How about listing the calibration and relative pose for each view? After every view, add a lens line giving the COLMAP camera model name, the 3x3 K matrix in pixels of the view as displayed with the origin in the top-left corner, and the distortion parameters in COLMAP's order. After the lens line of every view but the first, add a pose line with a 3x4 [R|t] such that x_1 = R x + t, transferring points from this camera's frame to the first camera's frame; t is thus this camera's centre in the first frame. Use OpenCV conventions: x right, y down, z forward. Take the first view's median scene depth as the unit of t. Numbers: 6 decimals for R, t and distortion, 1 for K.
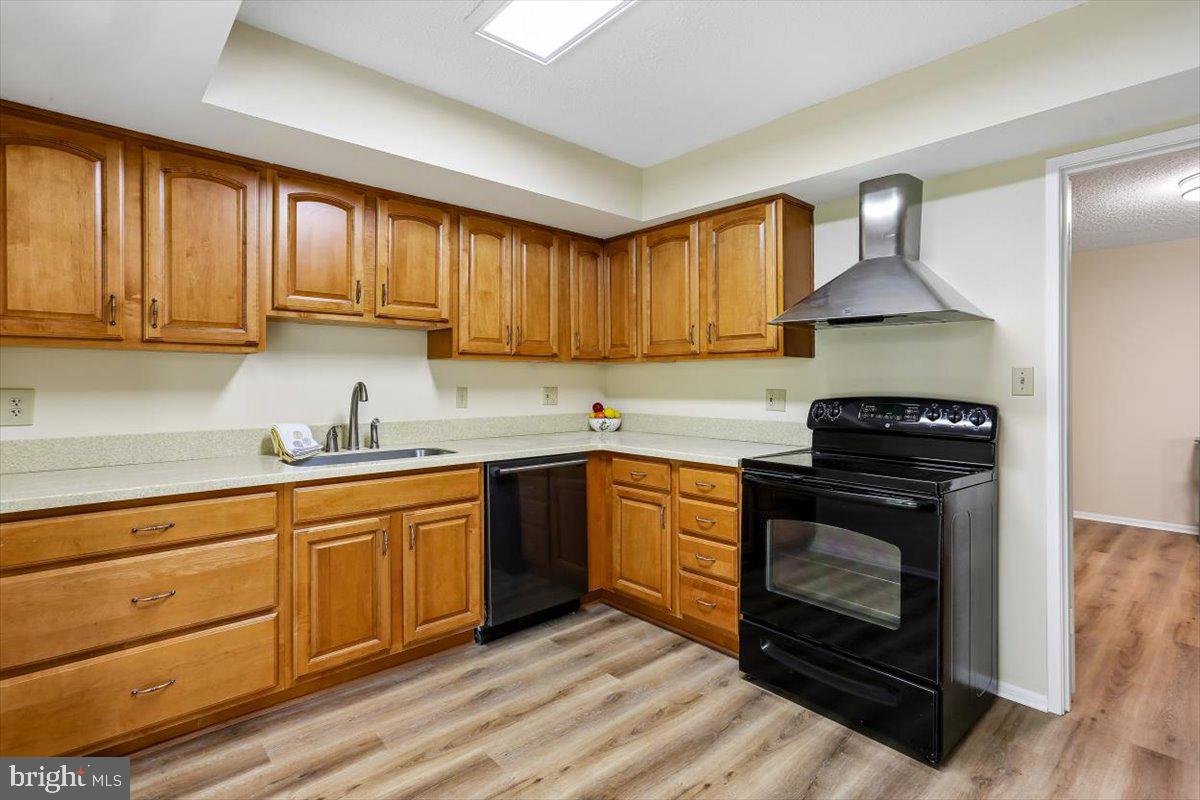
lens RADIAL K [[569.1, 0, 599.2], [0, 569.1, 385.4], [0, 0, 1]] dist [0.000282, 0.000561]
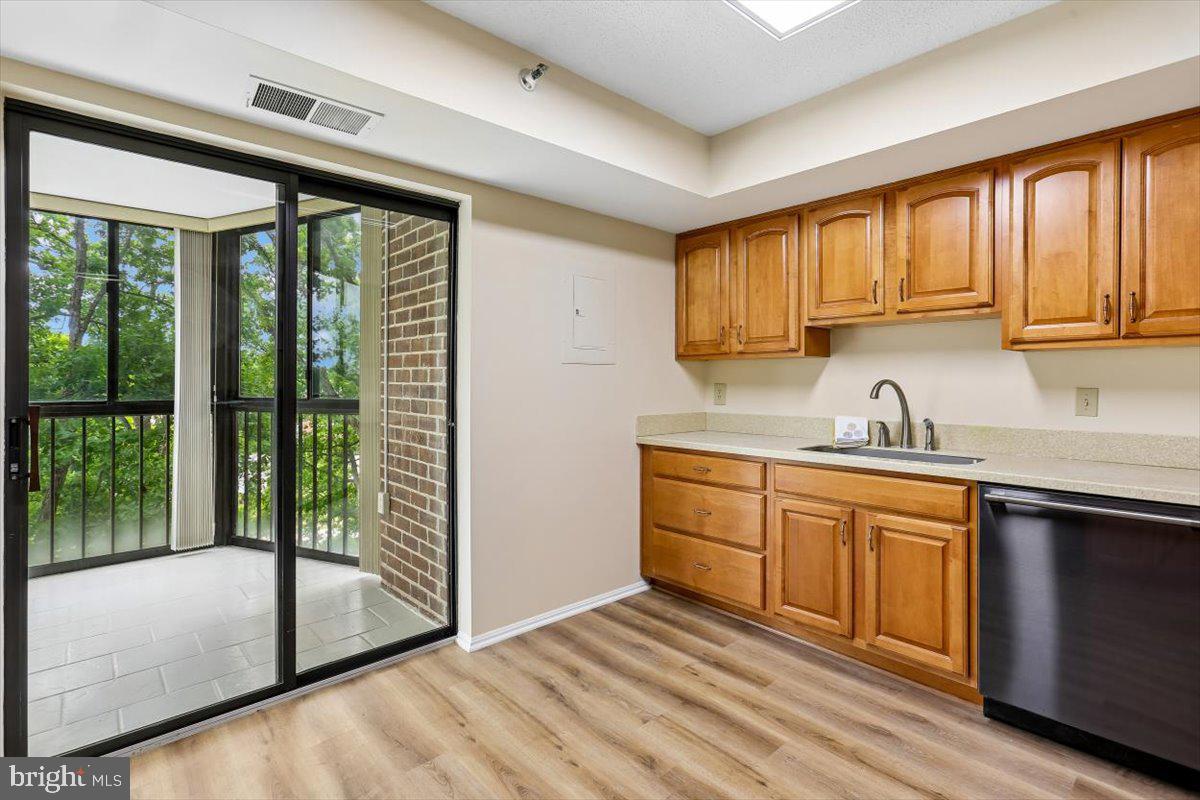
lens RADIAL K [[569.1, 0, 599.2], [0, 569.1, 385.4], [0, 0, 1]] dist [0.000282, 0.000561]
pose [[0.010311, 0.006483, -0.999926, 0.603974], [-0.008770, 0.999941, 0.006392, 0.001987], [0.999908, 0.008703, 0.010367, 0.488827]]
